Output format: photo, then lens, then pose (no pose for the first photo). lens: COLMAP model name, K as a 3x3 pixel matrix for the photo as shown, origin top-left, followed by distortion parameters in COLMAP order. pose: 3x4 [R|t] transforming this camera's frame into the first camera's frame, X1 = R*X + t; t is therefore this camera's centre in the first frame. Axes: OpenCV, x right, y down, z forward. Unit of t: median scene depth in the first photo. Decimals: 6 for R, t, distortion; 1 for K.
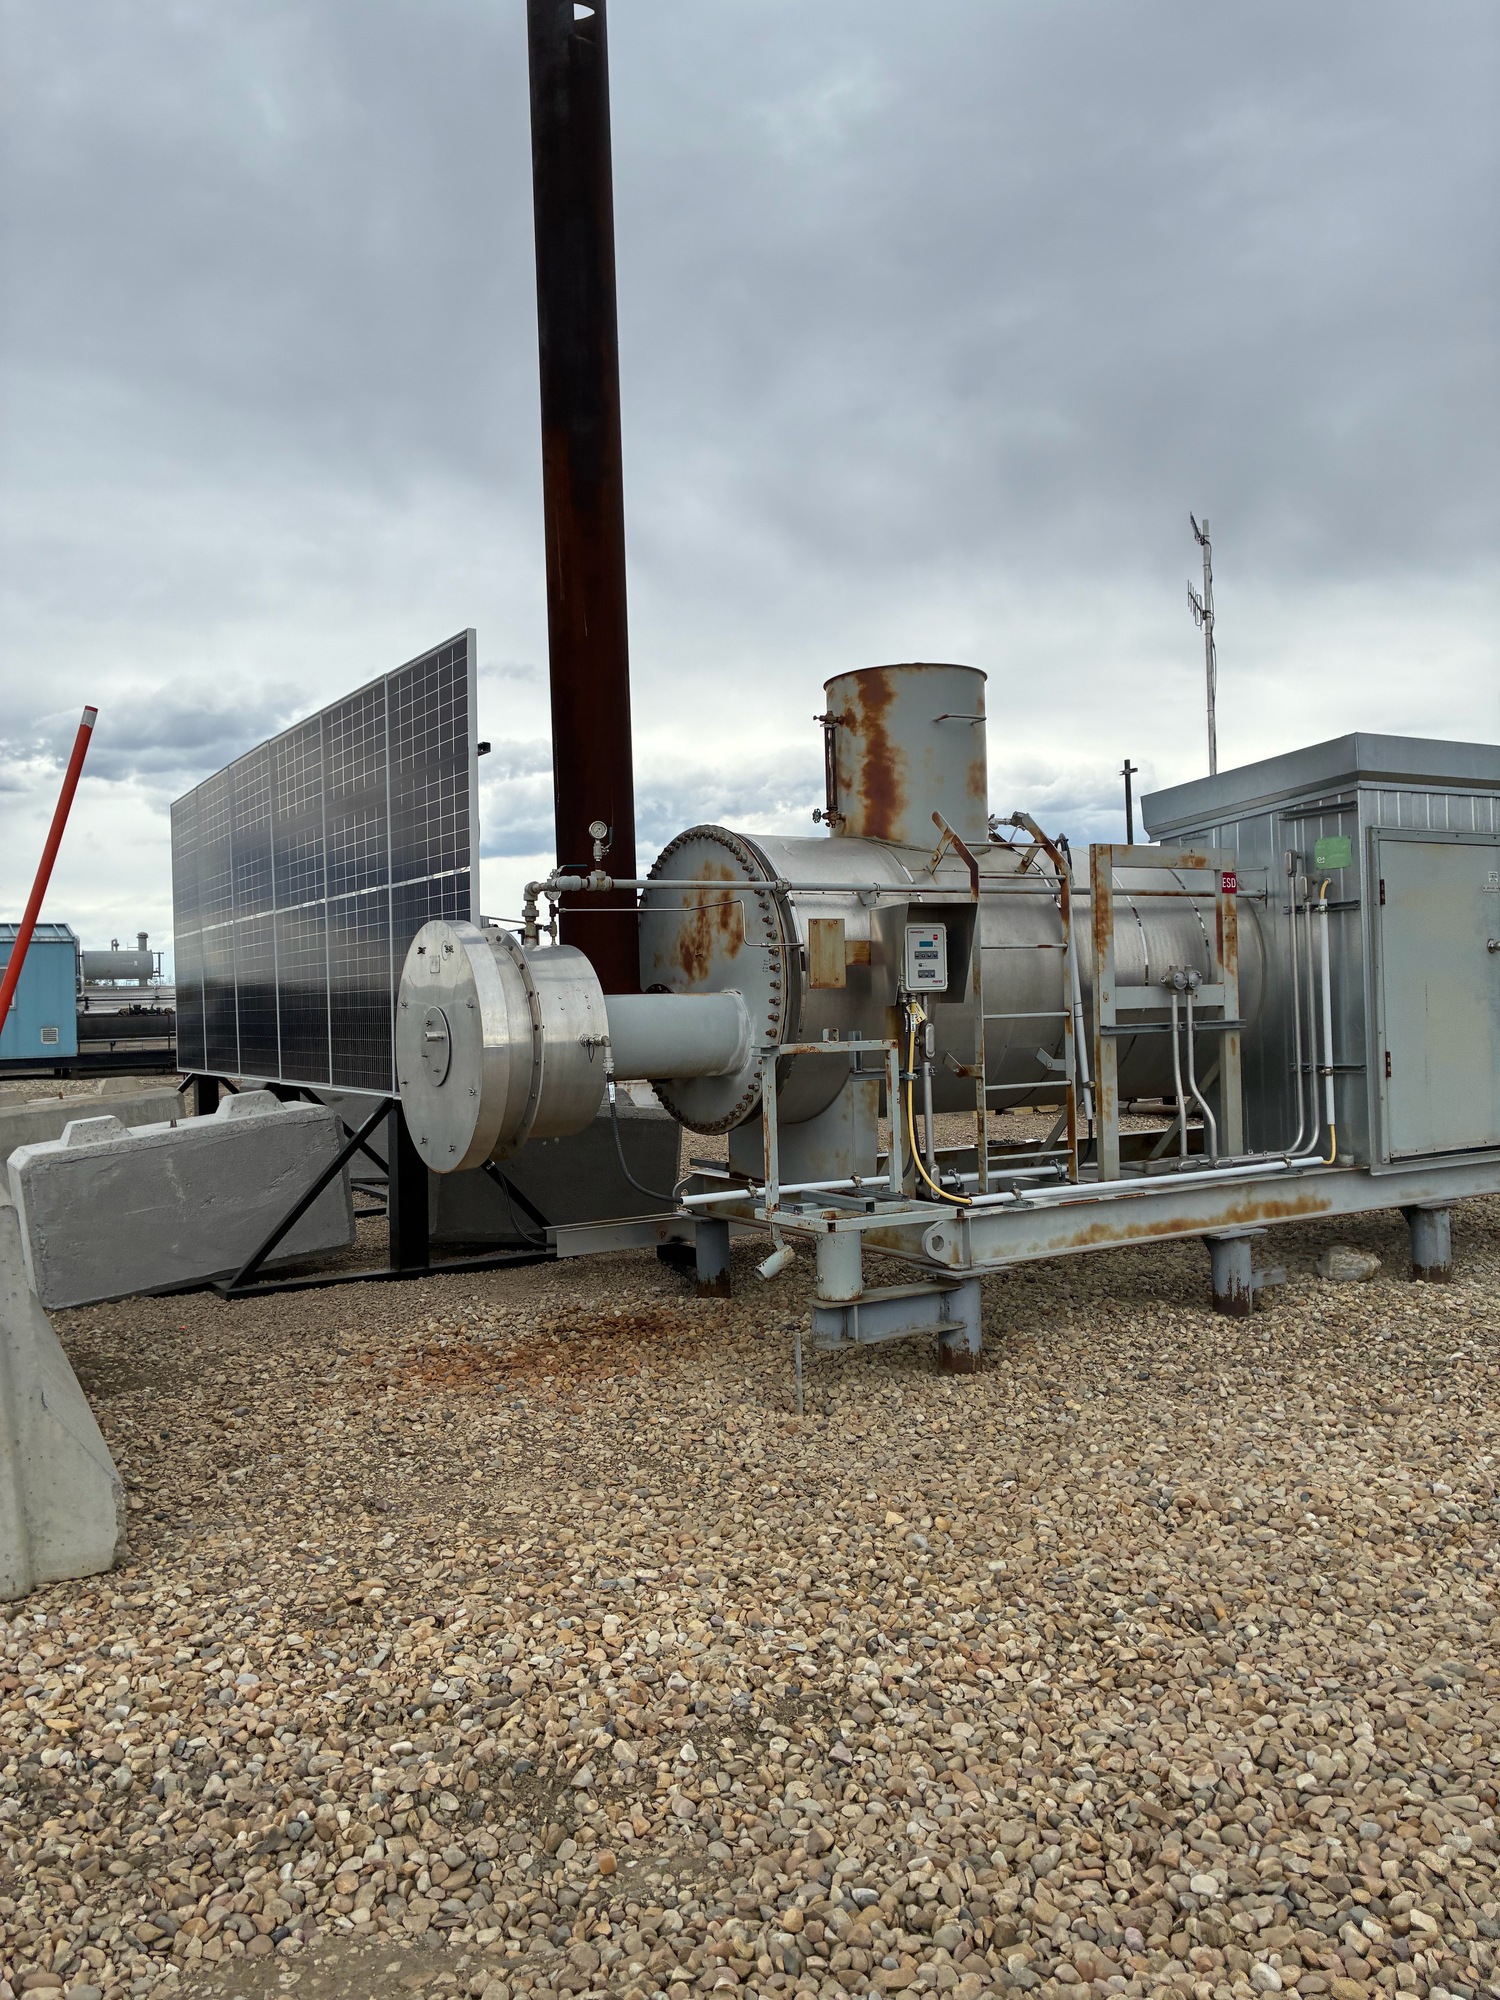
lens RADIAL K [[1522.6, 0, 718.3], [0, 1522.6, 996.3], [0, 0, 1]] dist [0.033329, -0.030560]
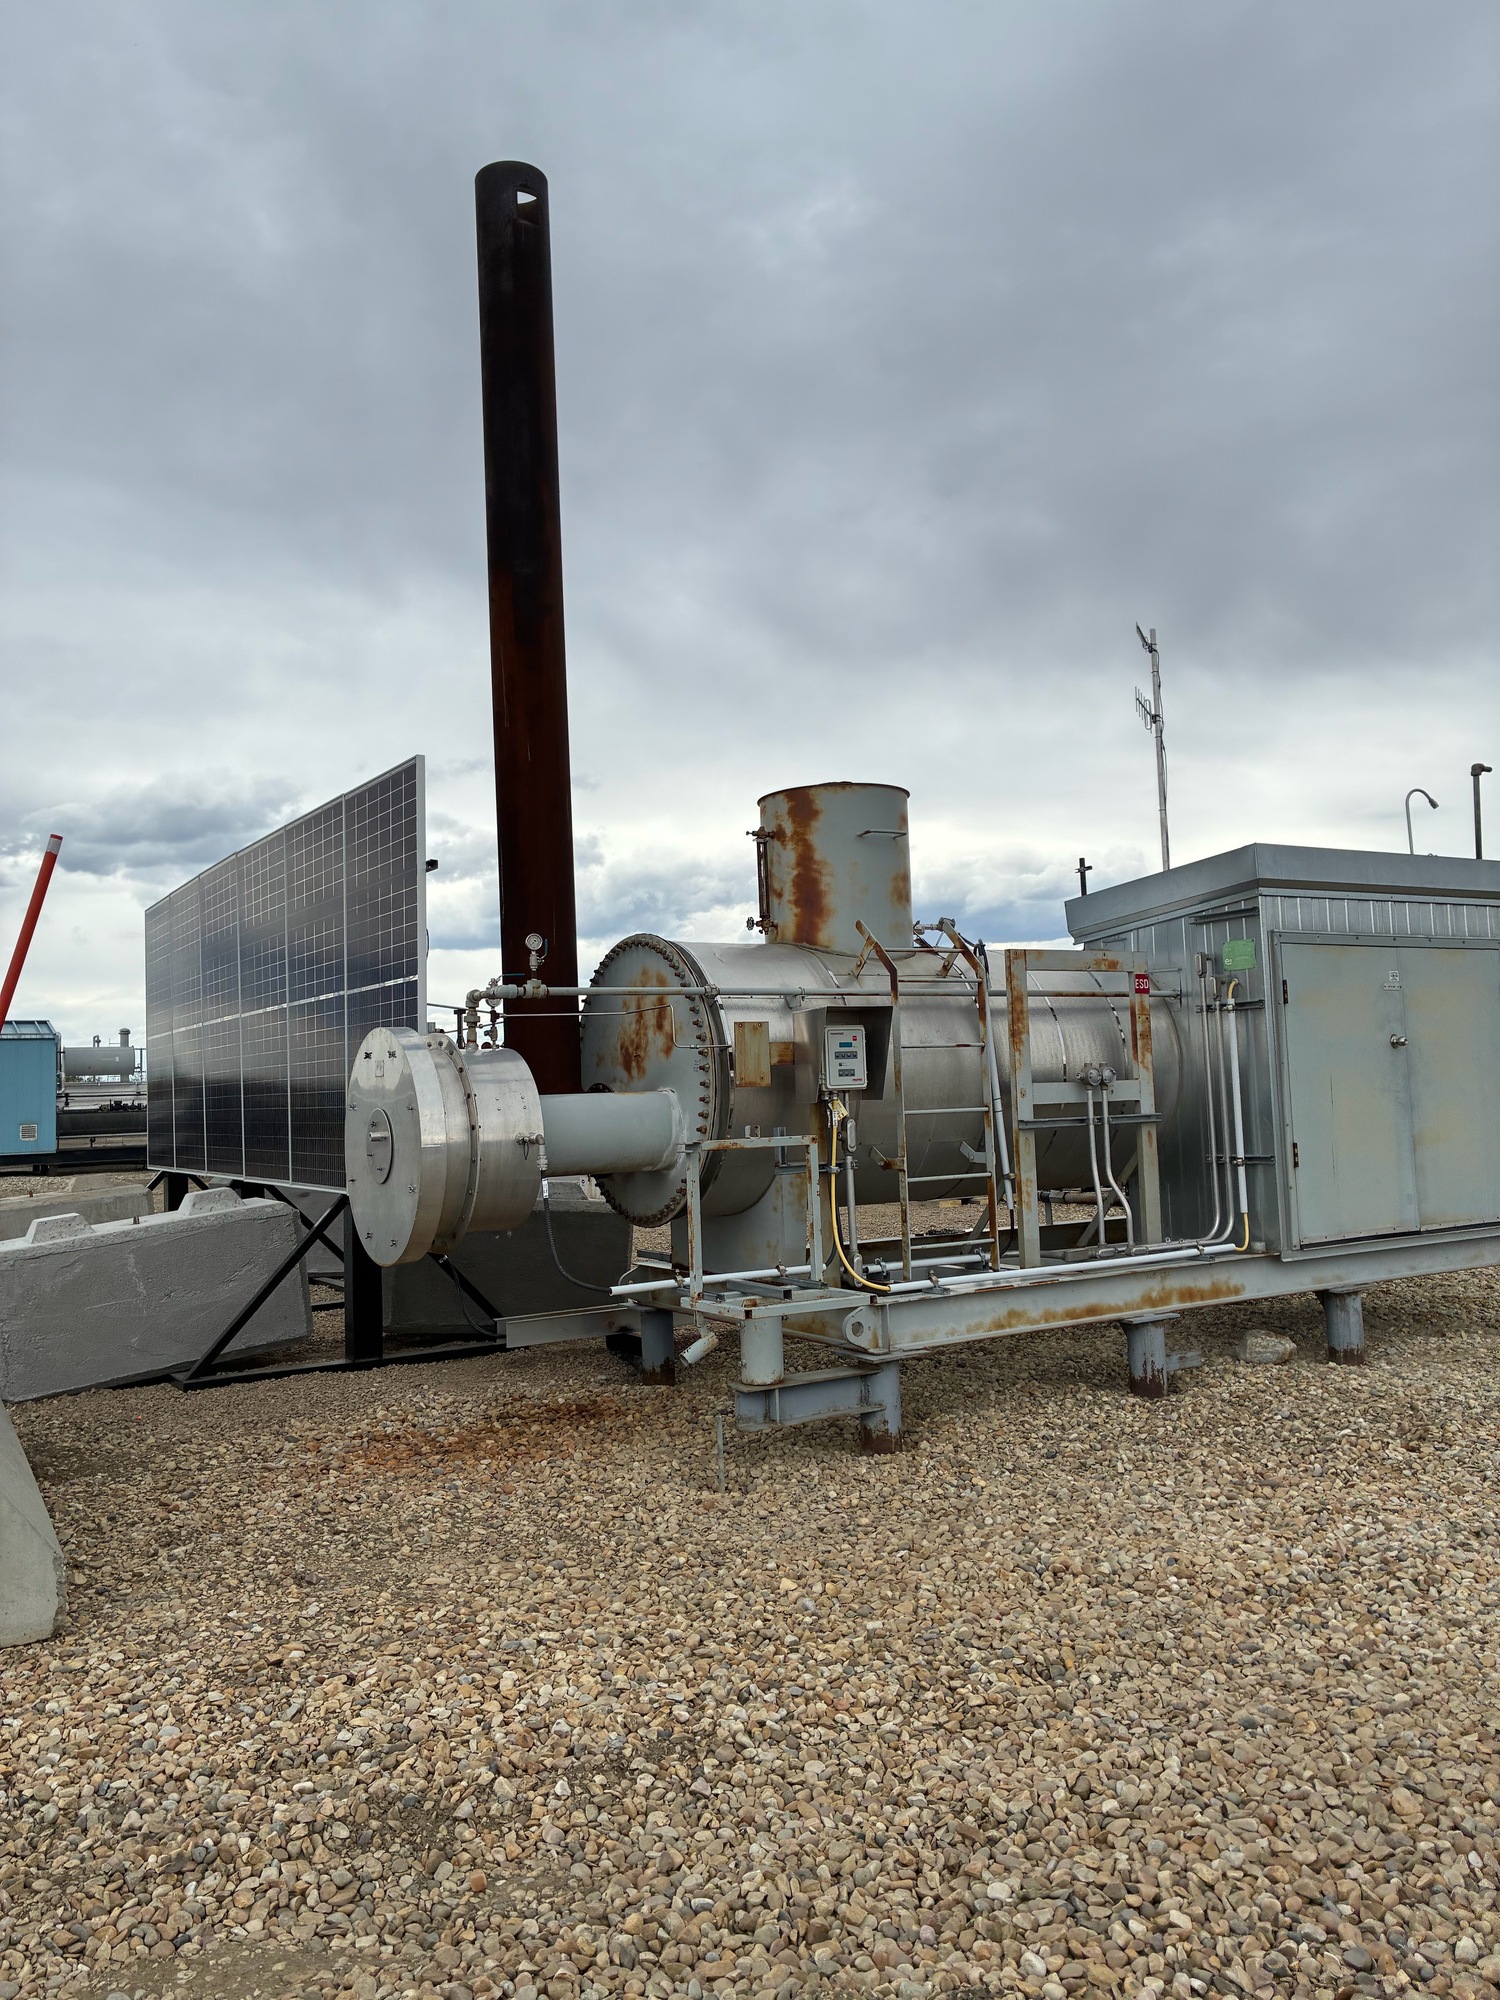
lens RADIAL K [[1525.7, 0, 728.1], [0, 1525.7, 1001.0], [0, 0, 1]] dist [0.079985, -0.098852]
pose [[0.999928, -0.005822, 0.010481, 0.061124], [0.006391, 0.998462, -0.055067, -0.009411], [-0.010144, 0.055131, 0.998428, -0.102254]]
